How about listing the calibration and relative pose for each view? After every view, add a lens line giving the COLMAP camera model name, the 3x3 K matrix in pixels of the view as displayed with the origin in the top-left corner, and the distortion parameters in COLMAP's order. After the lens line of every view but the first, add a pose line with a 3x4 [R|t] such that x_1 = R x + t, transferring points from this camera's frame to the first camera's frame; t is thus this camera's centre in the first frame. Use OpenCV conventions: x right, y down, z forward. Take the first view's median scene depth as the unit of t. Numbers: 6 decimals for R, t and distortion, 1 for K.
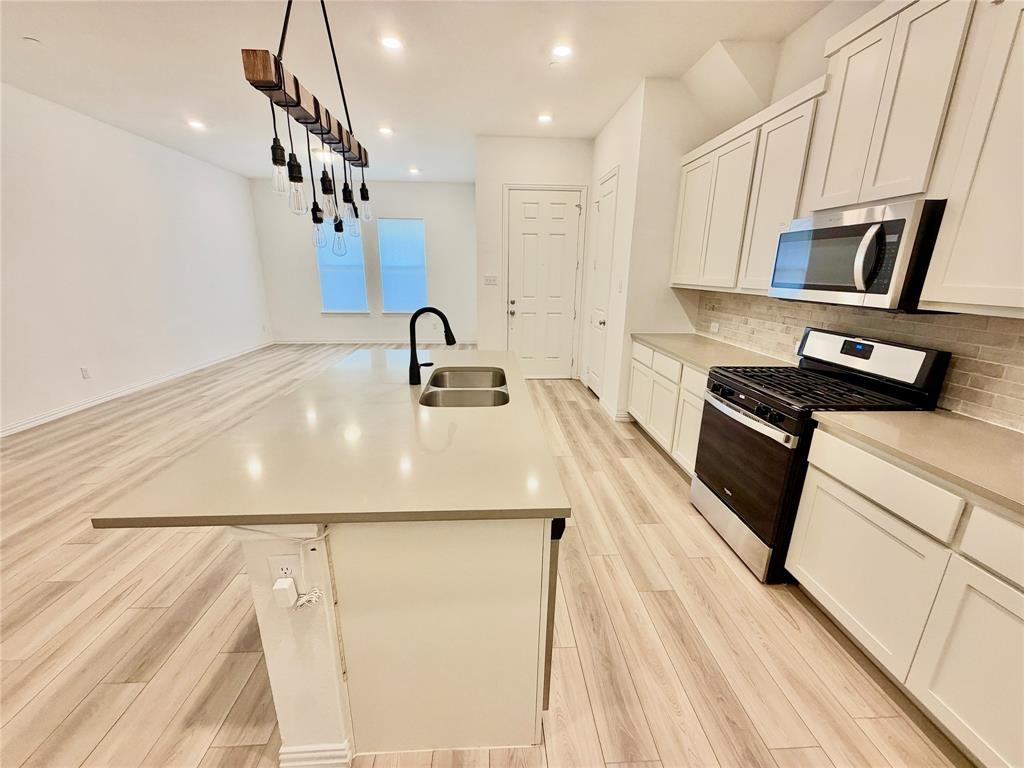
lens RADIAL K [[407.3, 0, 509.9], [0, 407.3, 383.8], [0, 0, 1]] dist [-0.000167, 0.000298]
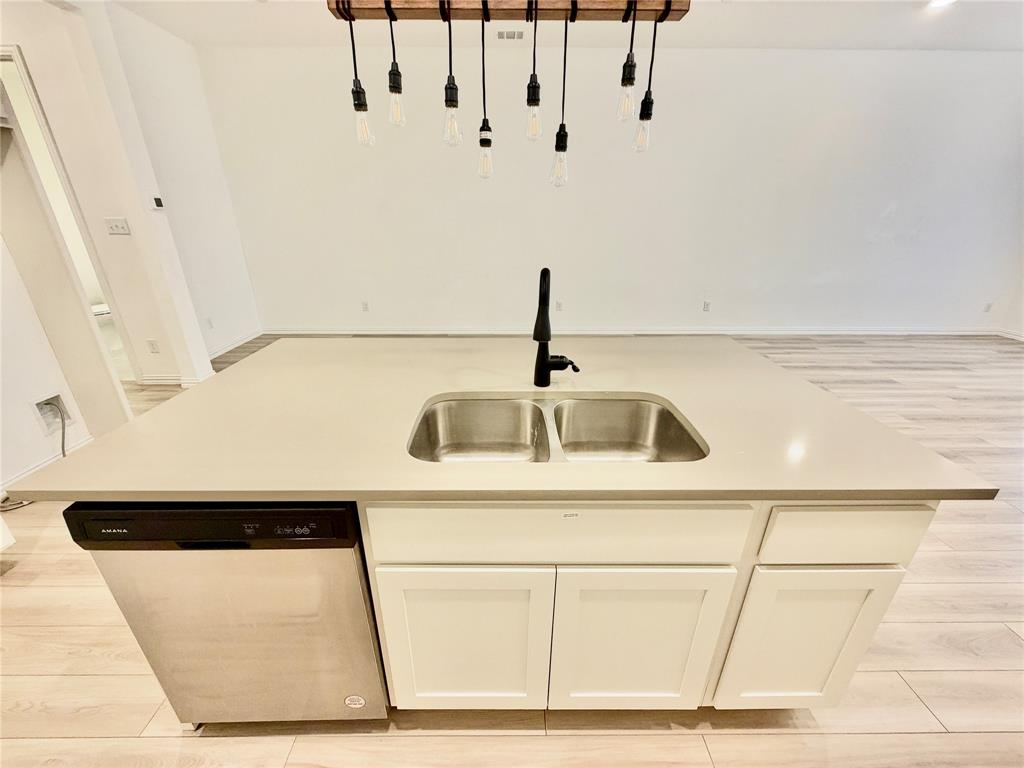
lens RADIAL K [[407.3, 0, 509.9], [0, 407.3, 383.8], [0, 0, 1]] dist [-0.000167, 0.000298]
pose [[-0.052088, 0.371694, -0.926893, 0.263837], [-0.270710, 0.888145, 0.371369, -0.161479], [0.961251, 0.270263, 0.054360, 0.640221]]
